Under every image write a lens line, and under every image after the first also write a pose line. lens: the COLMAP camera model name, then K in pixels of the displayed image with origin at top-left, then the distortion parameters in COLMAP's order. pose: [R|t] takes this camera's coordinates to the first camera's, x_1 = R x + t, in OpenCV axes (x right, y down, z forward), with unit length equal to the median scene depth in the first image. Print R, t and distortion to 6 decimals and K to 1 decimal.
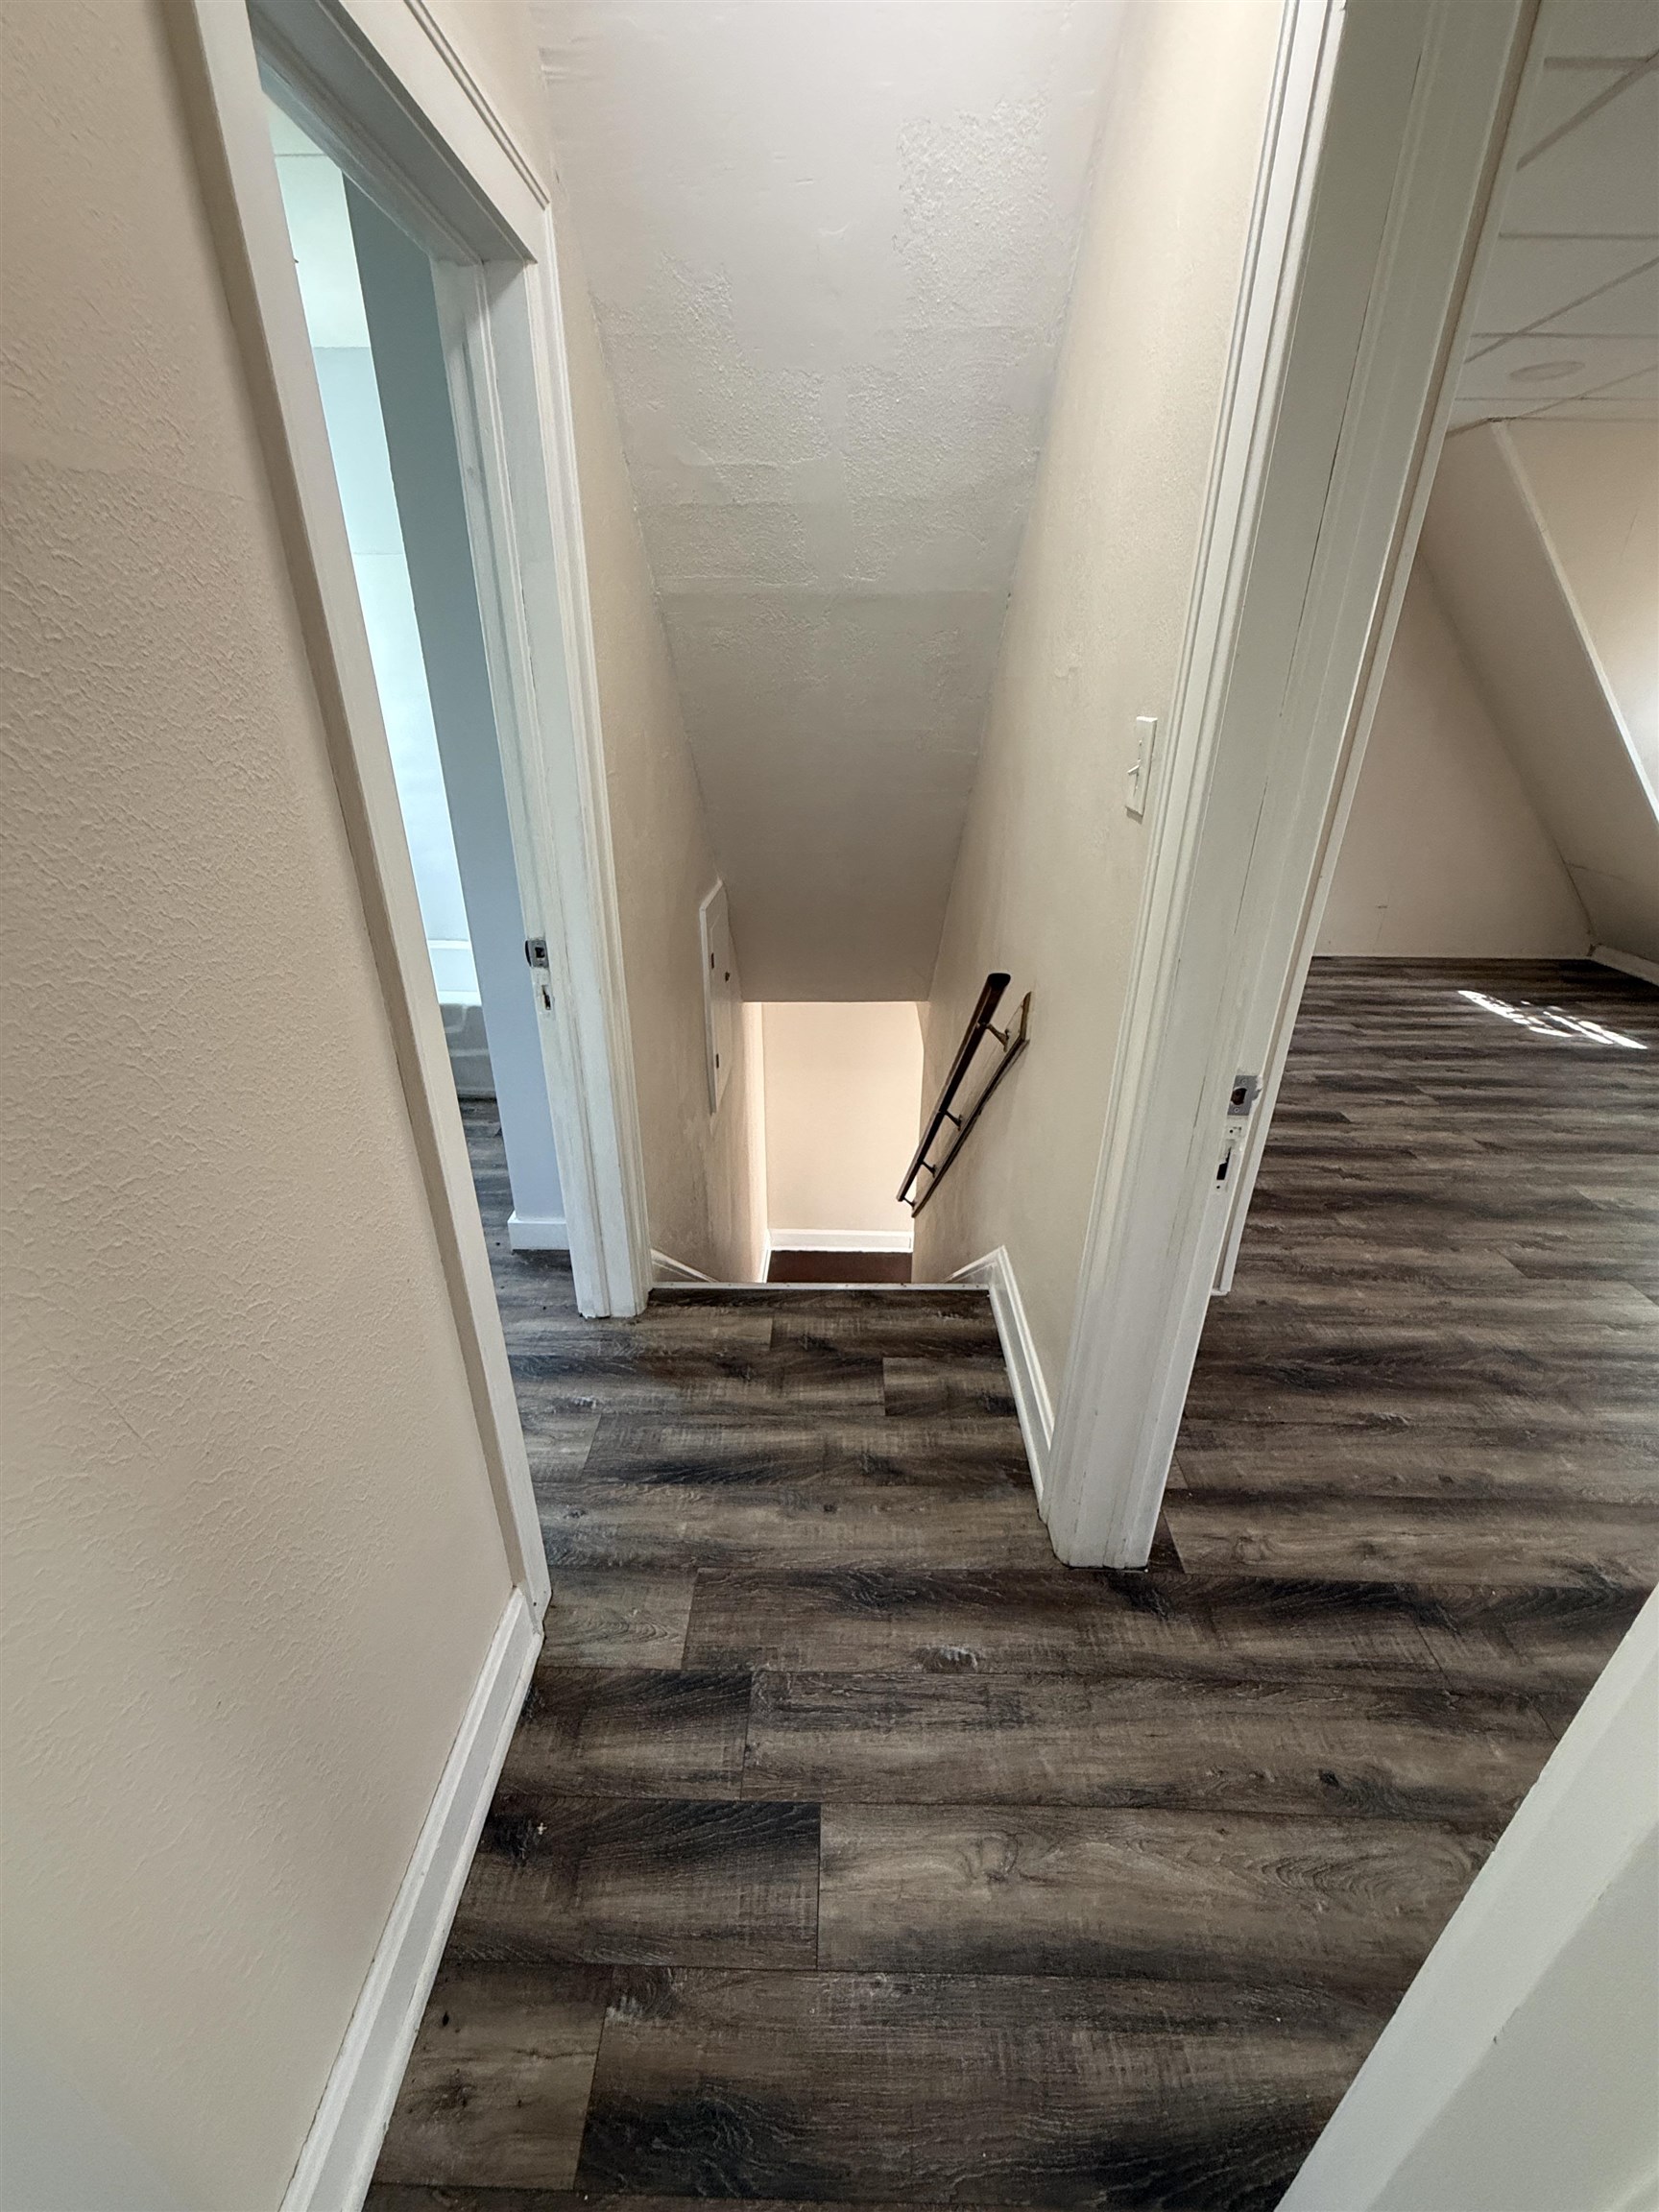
lens RADIAL K [[883.1, 0, 823.8], [0, 883.1, 1104.9], [0, 0, 1]] dist [0.001651, 0.000122]
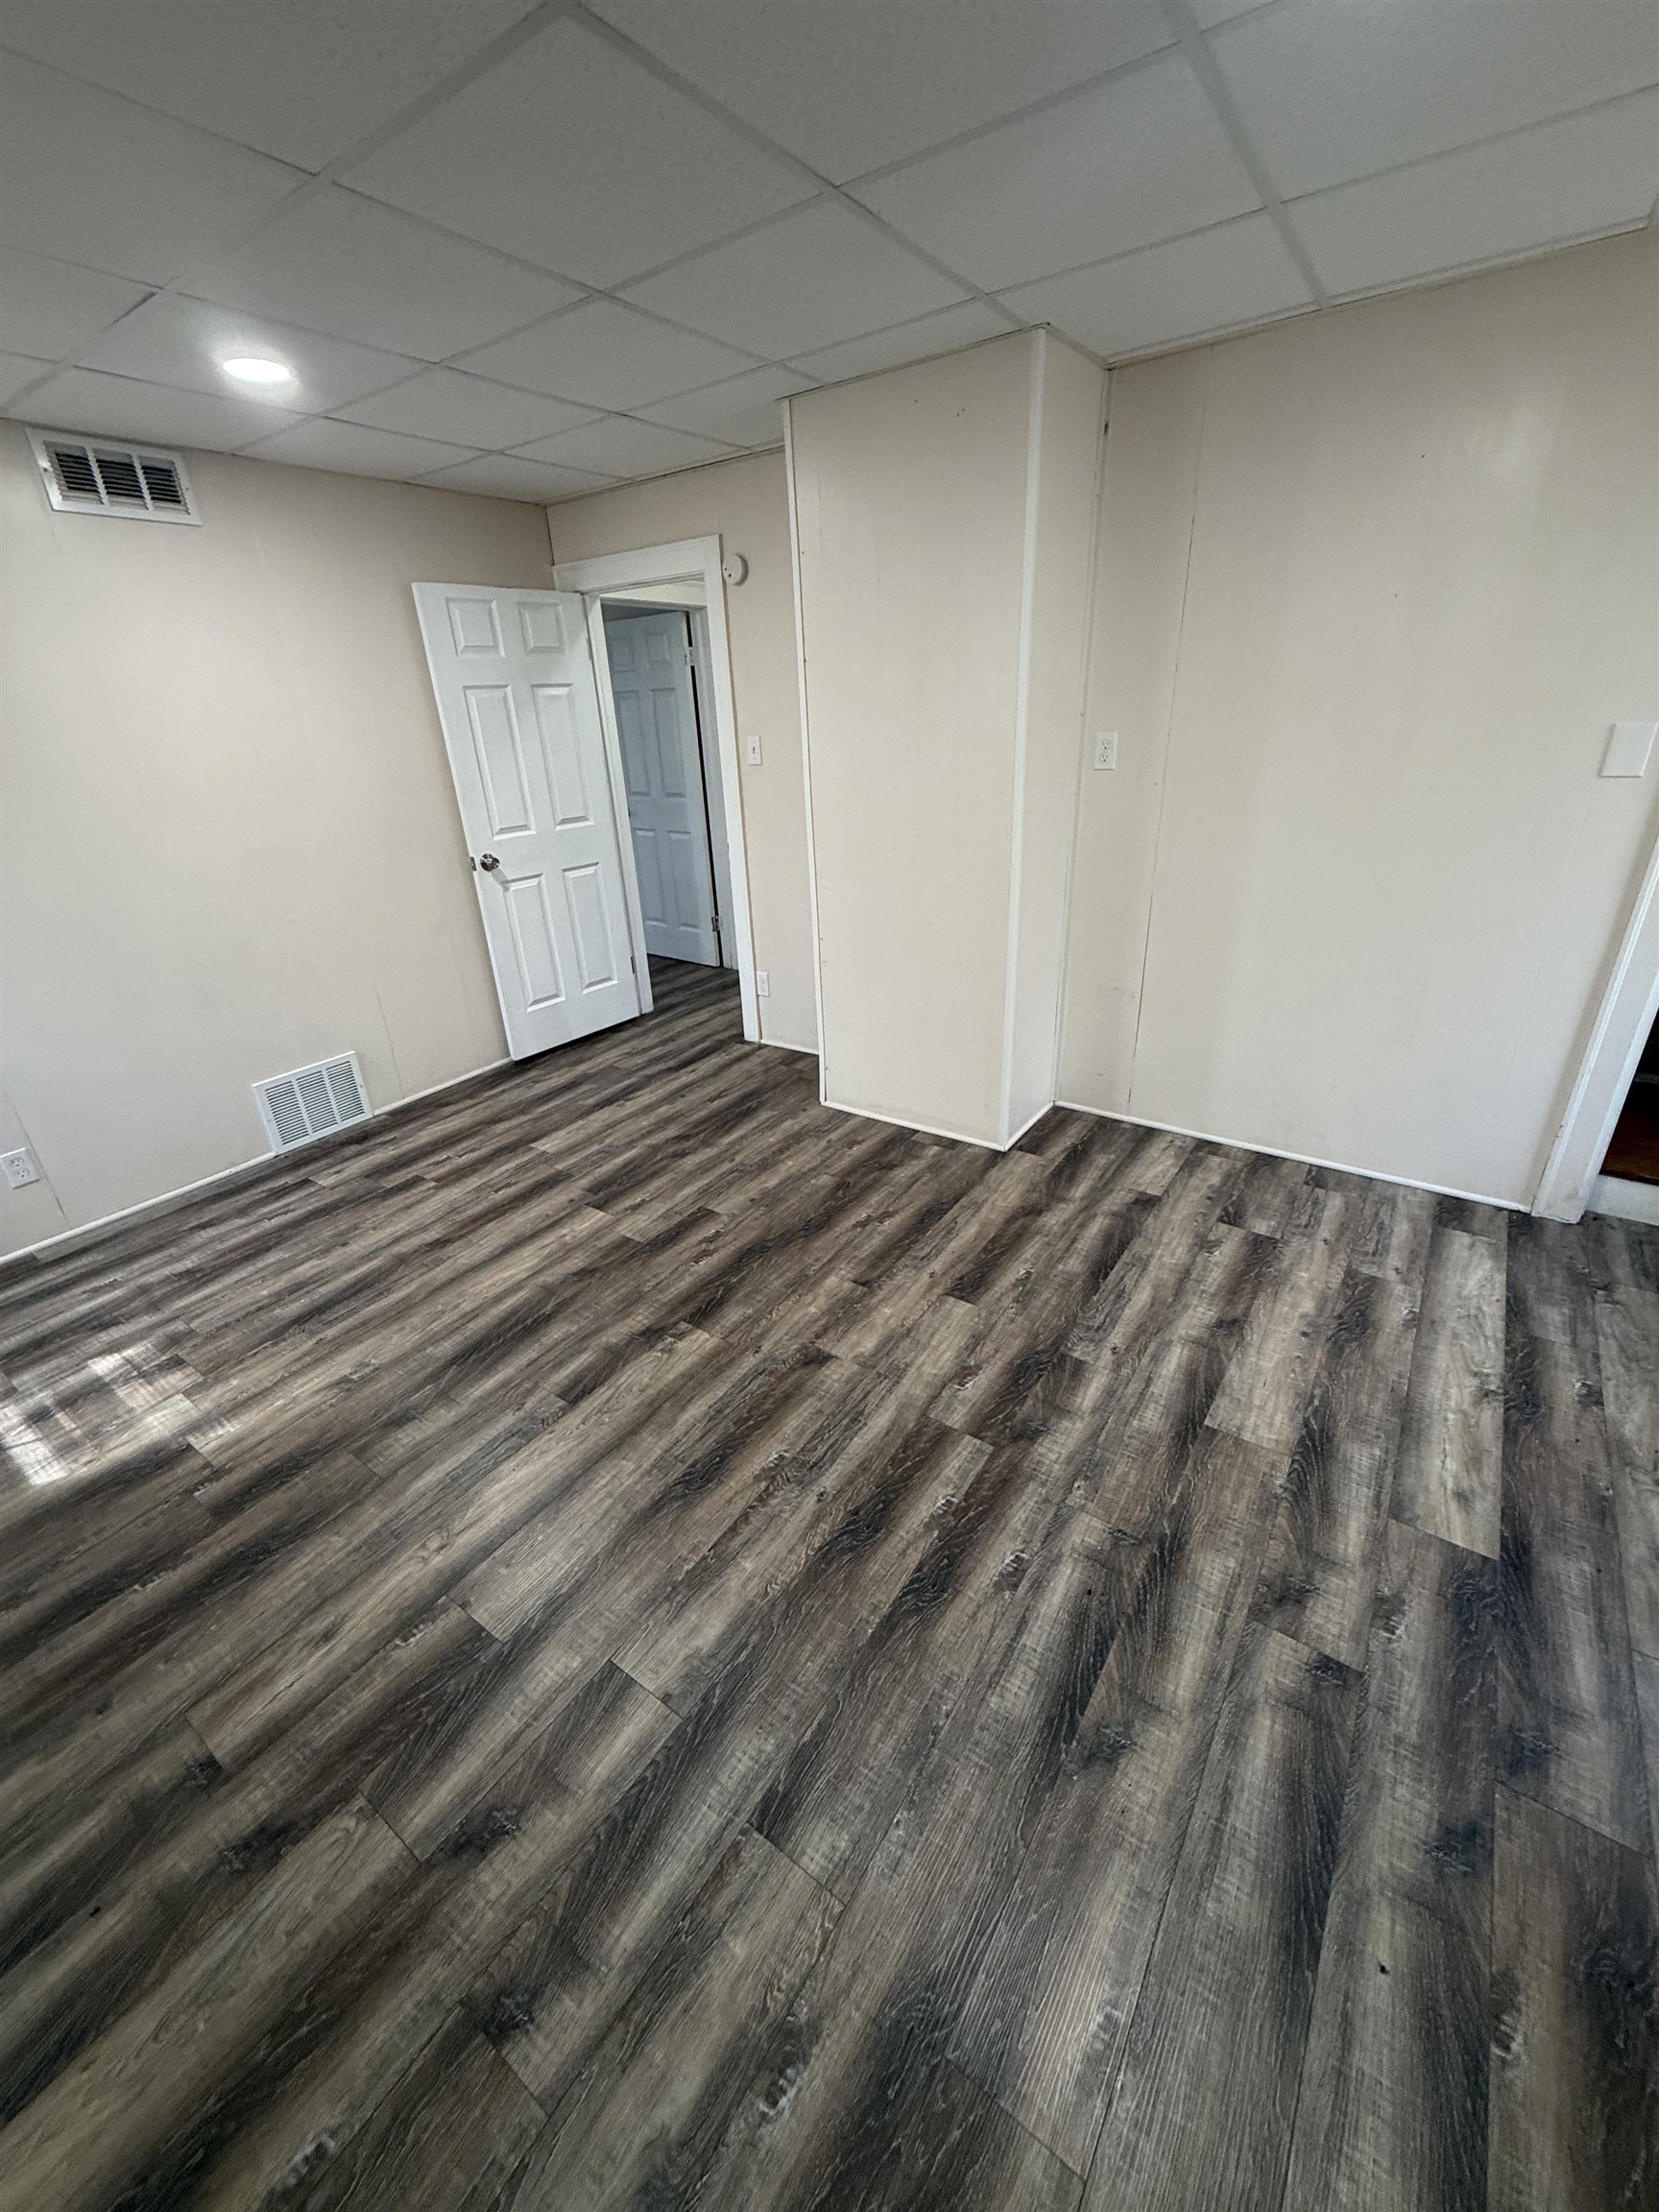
lens RADIAL K [[883.1, 0, 824.6], [0, 883.1, 1102.6], [0, 0, 1]] dist [0.001651, 0.000122]
pose [[-0.558672, 0.362513, -0.745969, 1.149529], [-0.321271, 0.734614, 0.597602, -0.518080], [0.764638, 0.573521, -0.293943, 1.032938]]
